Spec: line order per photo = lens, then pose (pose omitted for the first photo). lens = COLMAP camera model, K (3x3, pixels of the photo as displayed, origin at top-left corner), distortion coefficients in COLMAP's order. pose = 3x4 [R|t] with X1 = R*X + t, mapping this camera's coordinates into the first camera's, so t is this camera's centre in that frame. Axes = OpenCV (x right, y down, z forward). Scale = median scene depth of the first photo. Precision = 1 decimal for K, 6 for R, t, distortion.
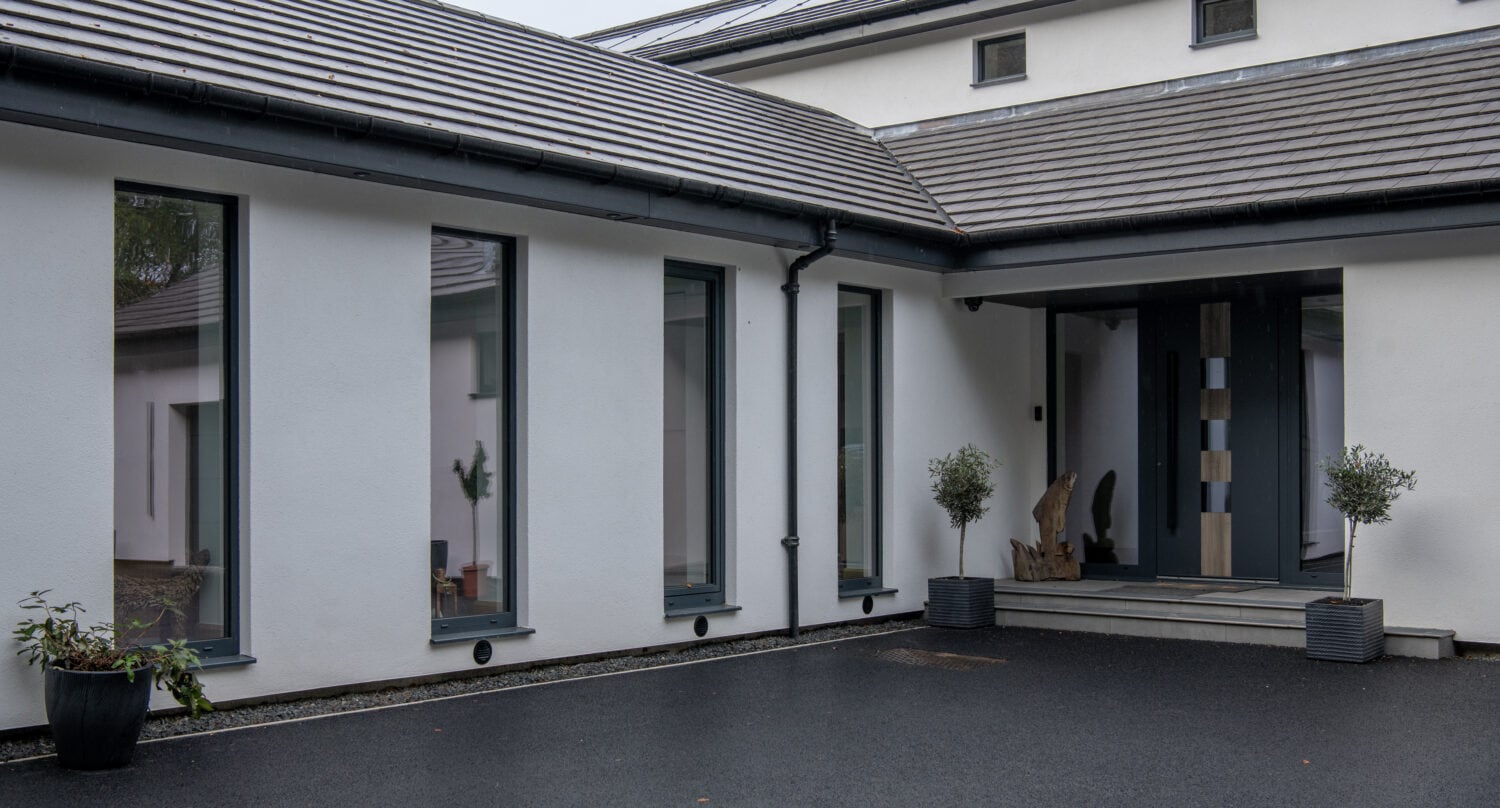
lens RADIAL K [[1587.9, 0, 750.1], [0, 1587.9, 404.6], [0, 0, 1]] dist [-0.014844, 0.000000]
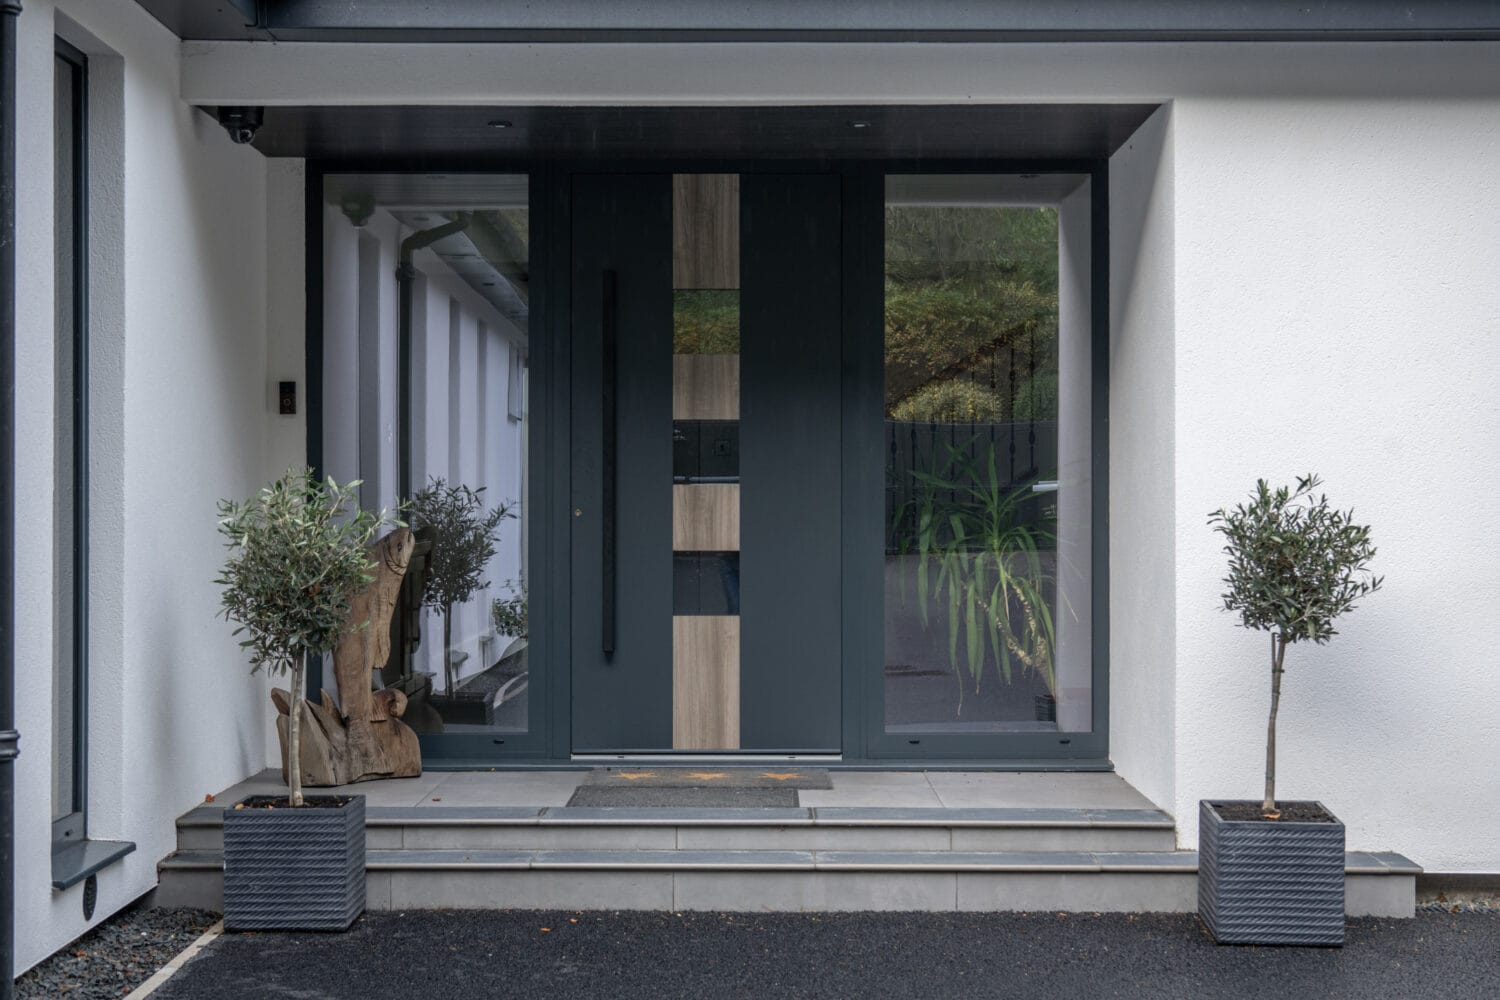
lens RADIAL K [[2360.4, 0, 750.4], [0, 2360.4, 505.3], [0, 0, 1]] dist [0.019932, 0.000000]
pose [[0.773775, 0.004604, 0.633444, -0.147202], [-0.026302, 0.999345, 0.024866, 0.017369], [-0.632915, -0.035902, 0.773389, 0.458847]]
